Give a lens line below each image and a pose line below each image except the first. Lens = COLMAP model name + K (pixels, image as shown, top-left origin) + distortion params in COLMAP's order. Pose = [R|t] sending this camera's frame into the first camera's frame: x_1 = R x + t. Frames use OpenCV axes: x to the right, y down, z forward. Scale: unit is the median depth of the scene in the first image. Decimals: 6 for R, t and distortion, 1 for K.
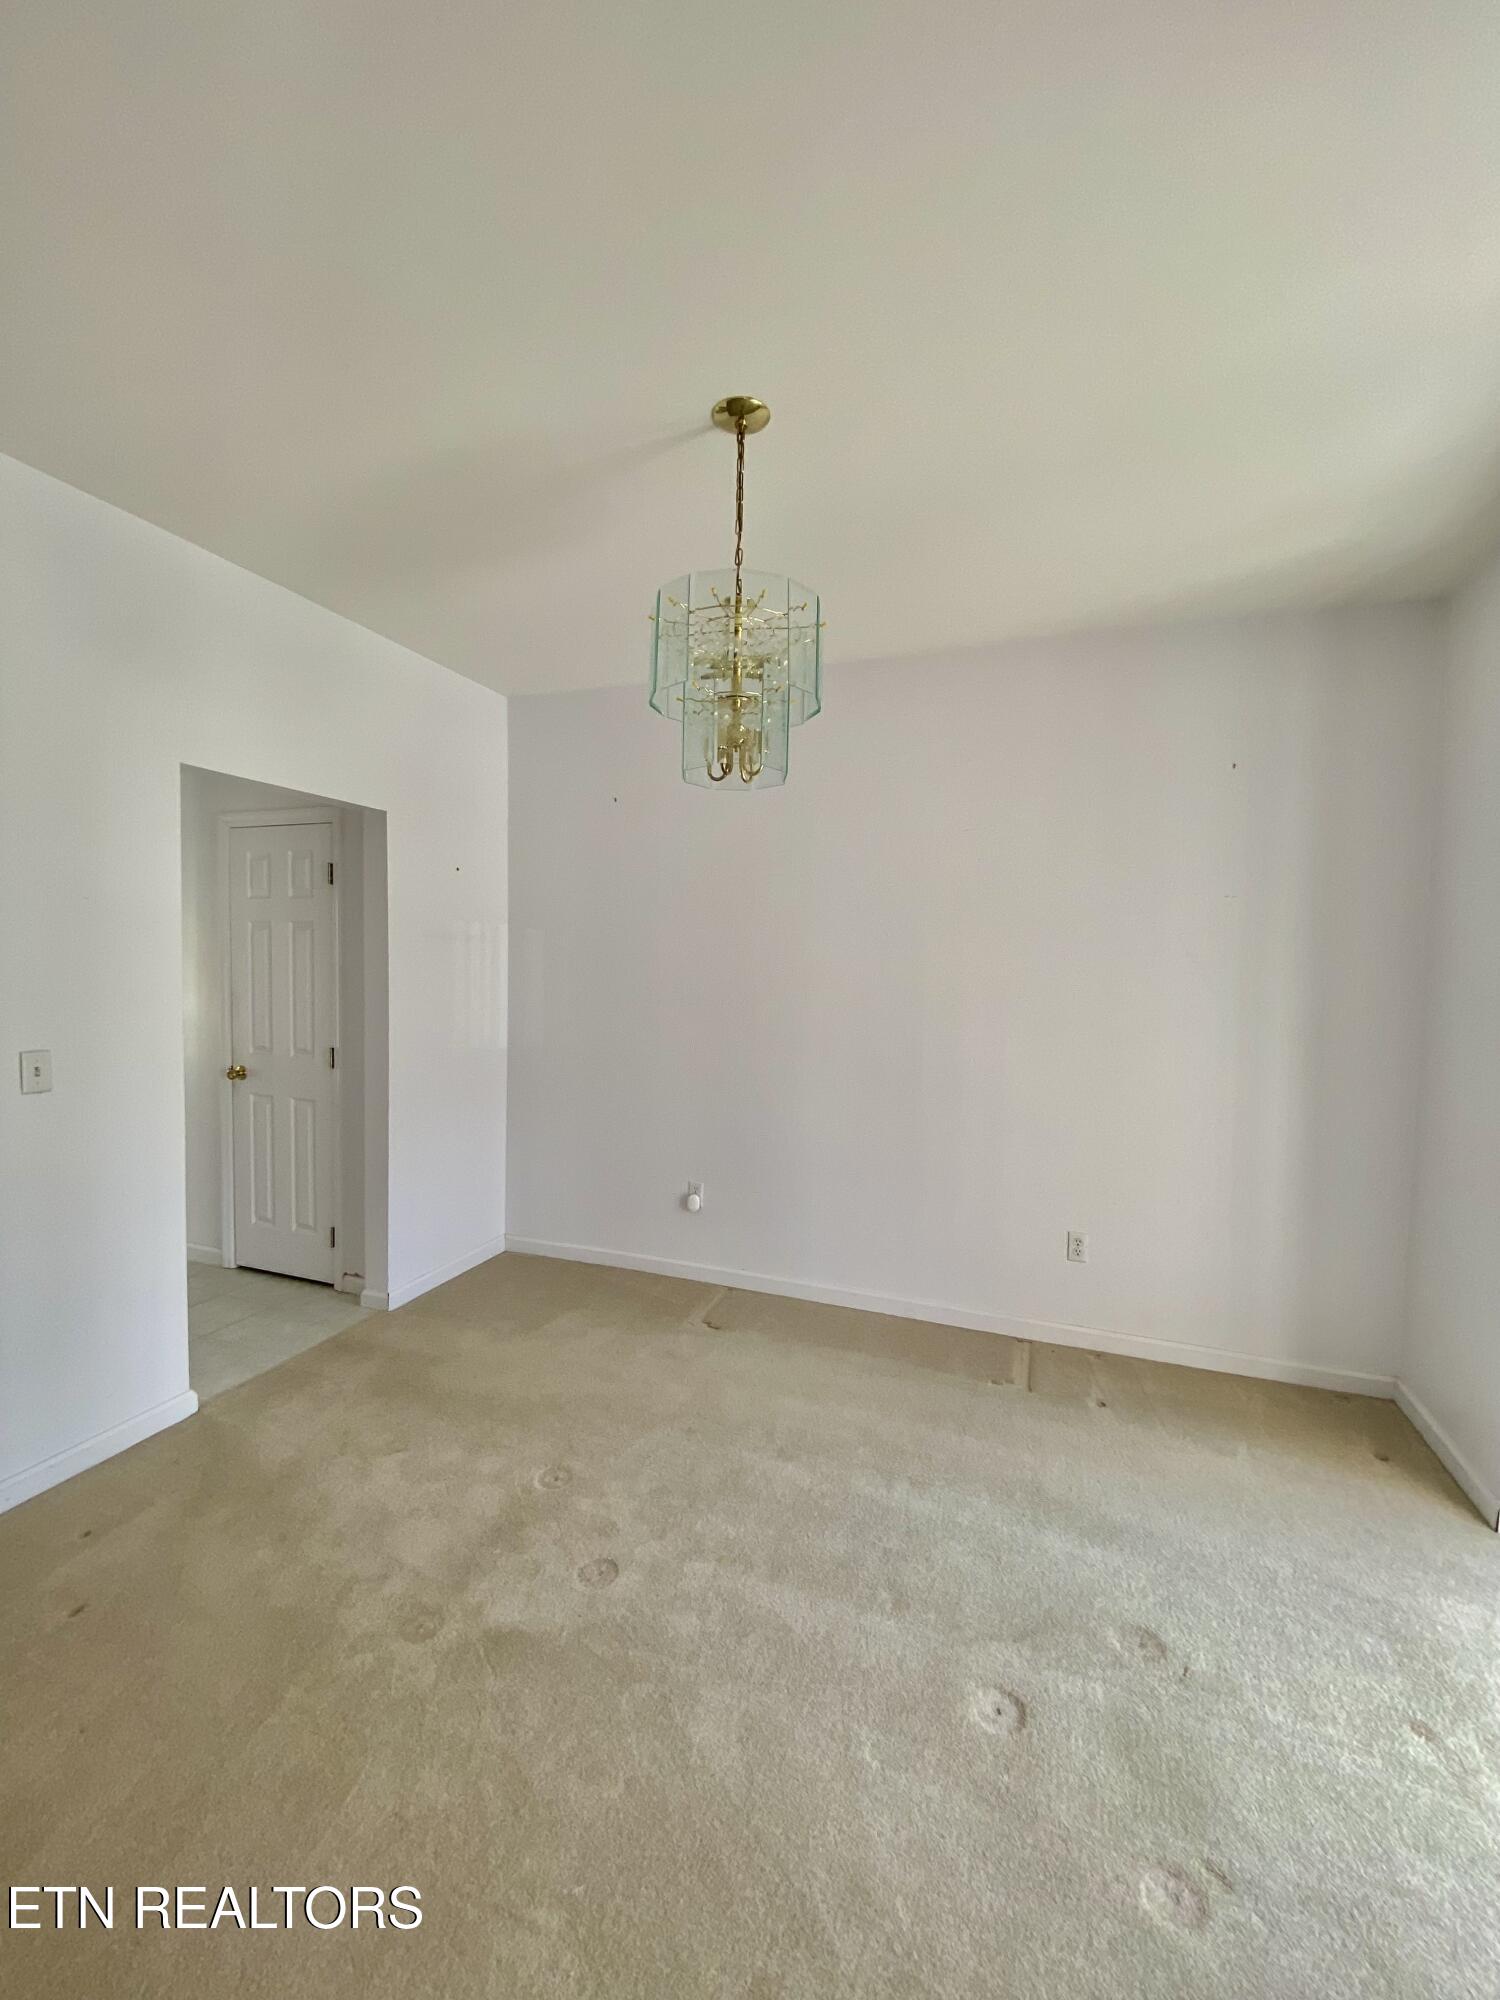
lens RADIAL K [[798.1, 0, 752.5], [0, 798.1, 990.8], [0, 0, 1]] dist [0.017501, -0.018968]
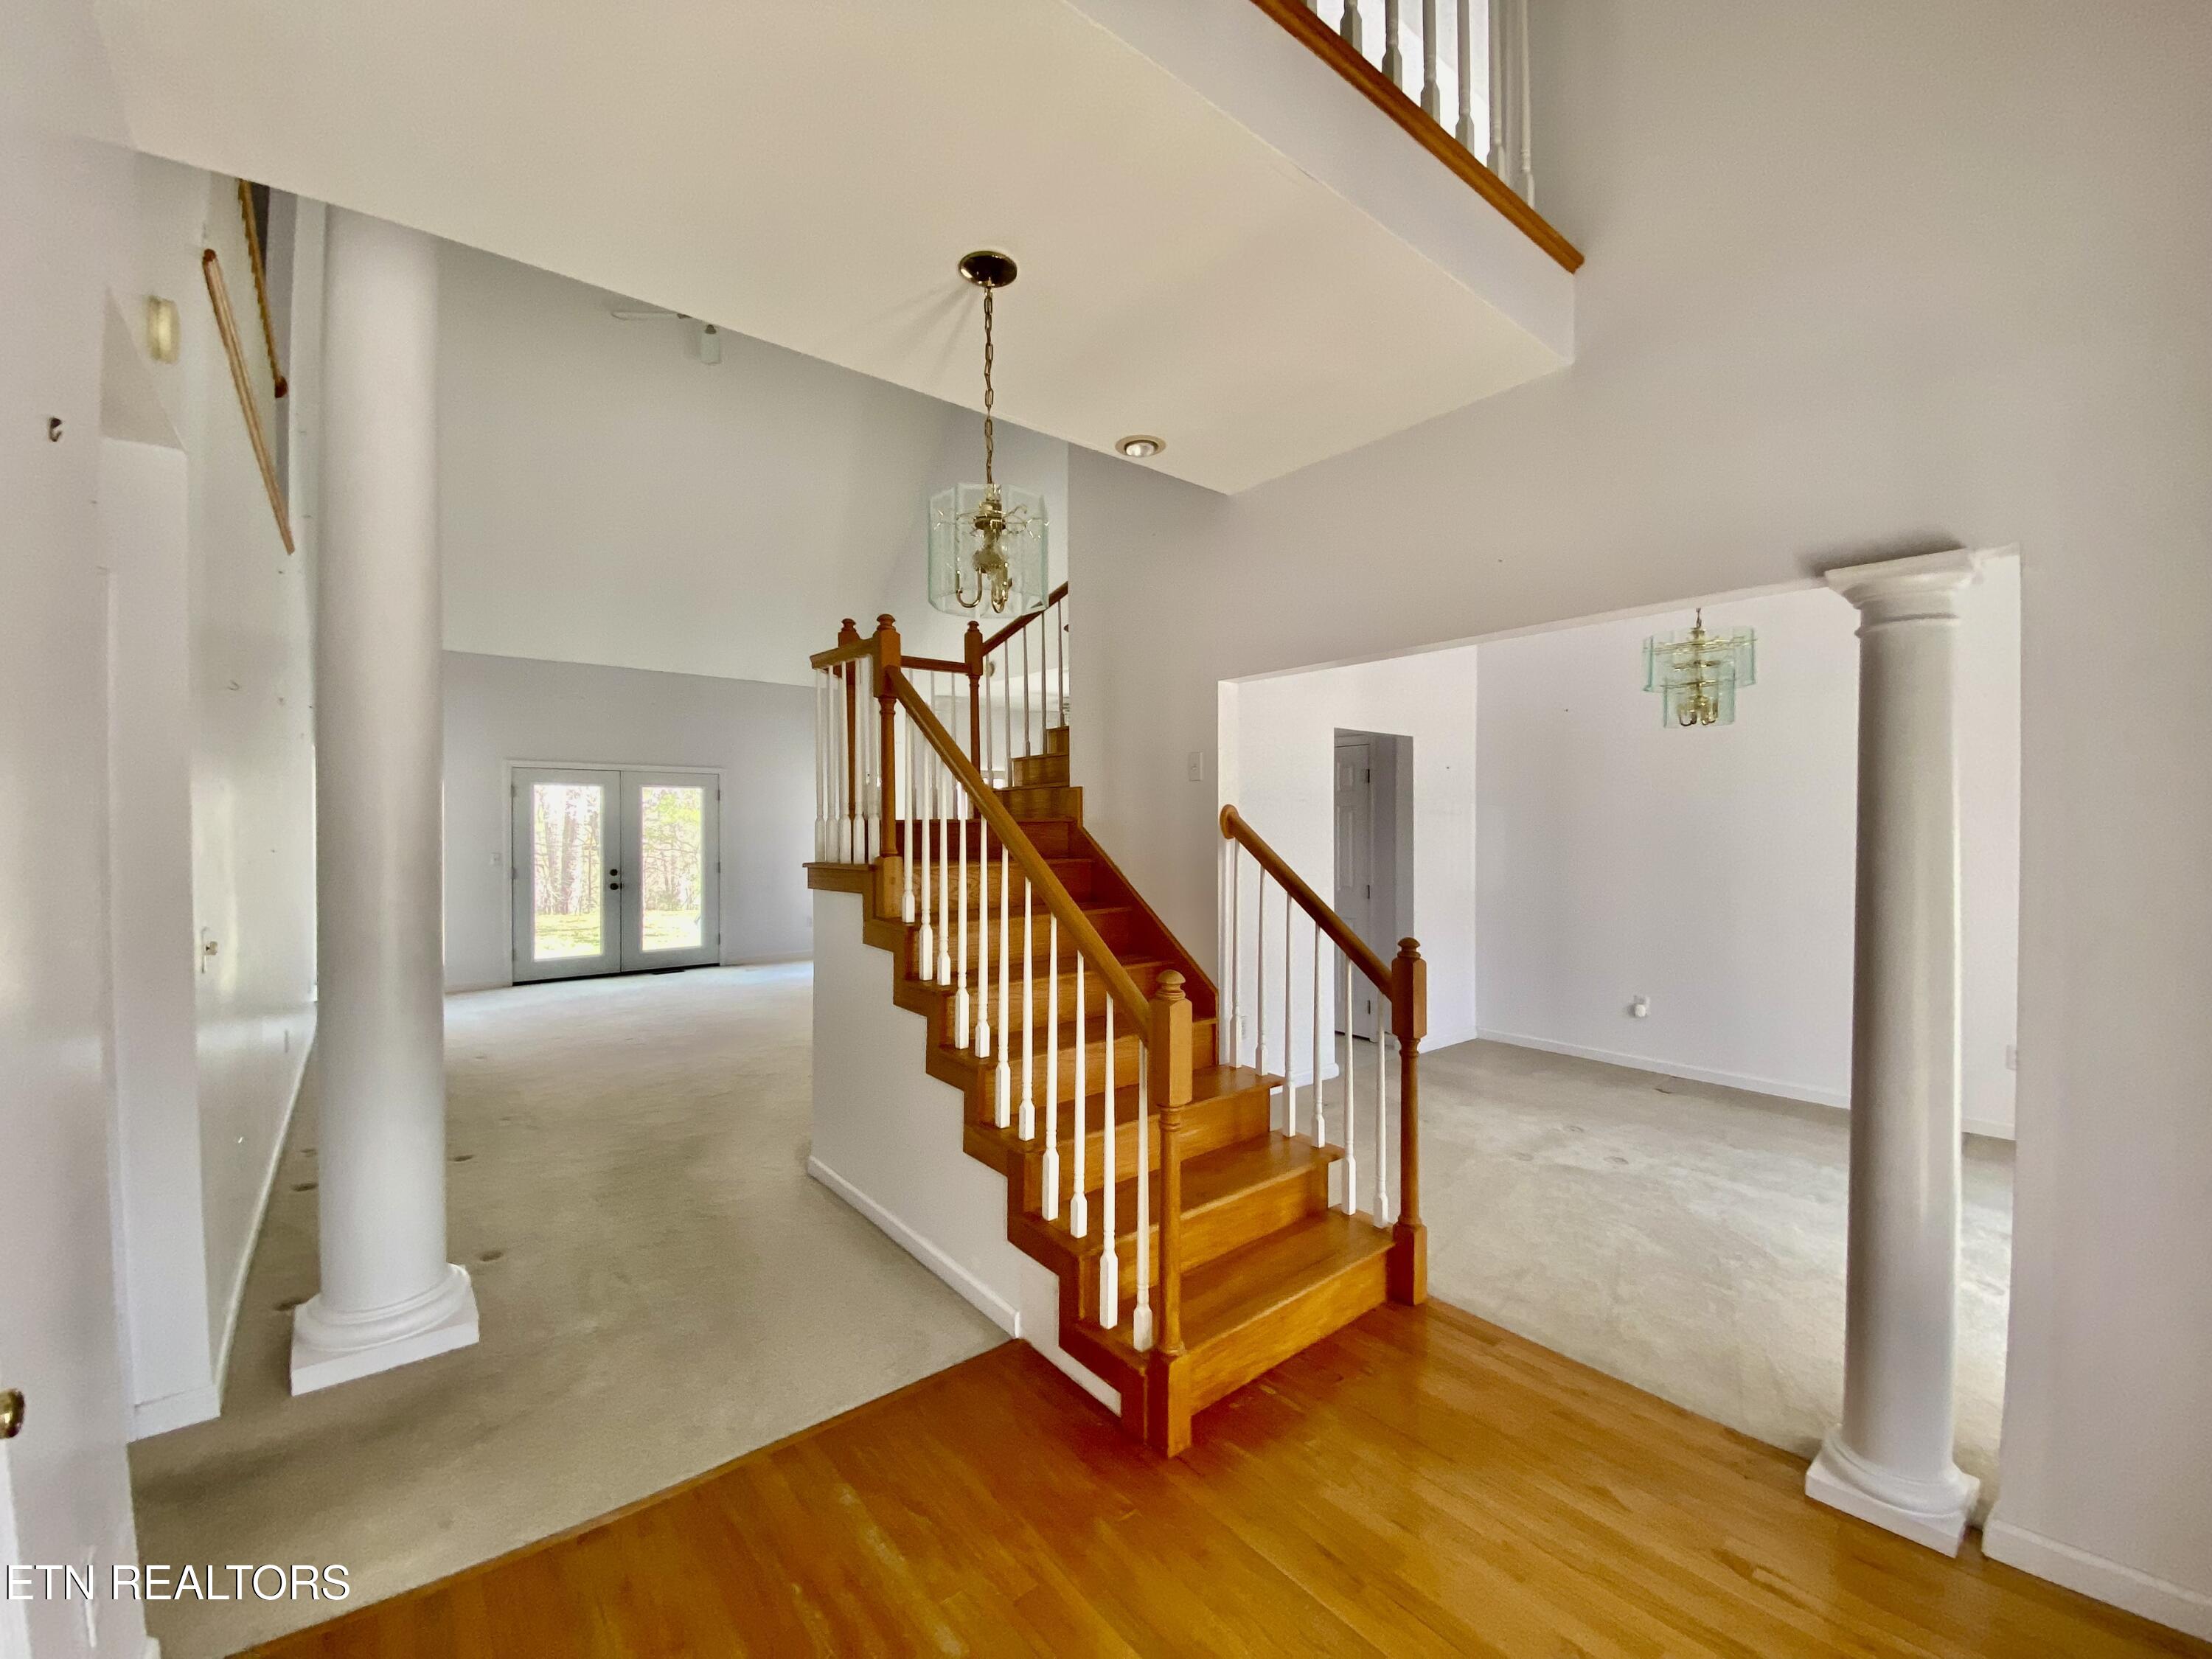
lens RADIAL K [[882.7, 0, 1106.0], [0, 882.7, 829.5], [0, 0, 1]] dist [0.017501, -0.018968]
pose [[0.858461, -0.014824, -0.512665, -0.144676], [-0.008092, 0.999066, -0.042438, 0.065916], [0.512815, 0.040580, 0.857539, -1.376515]]
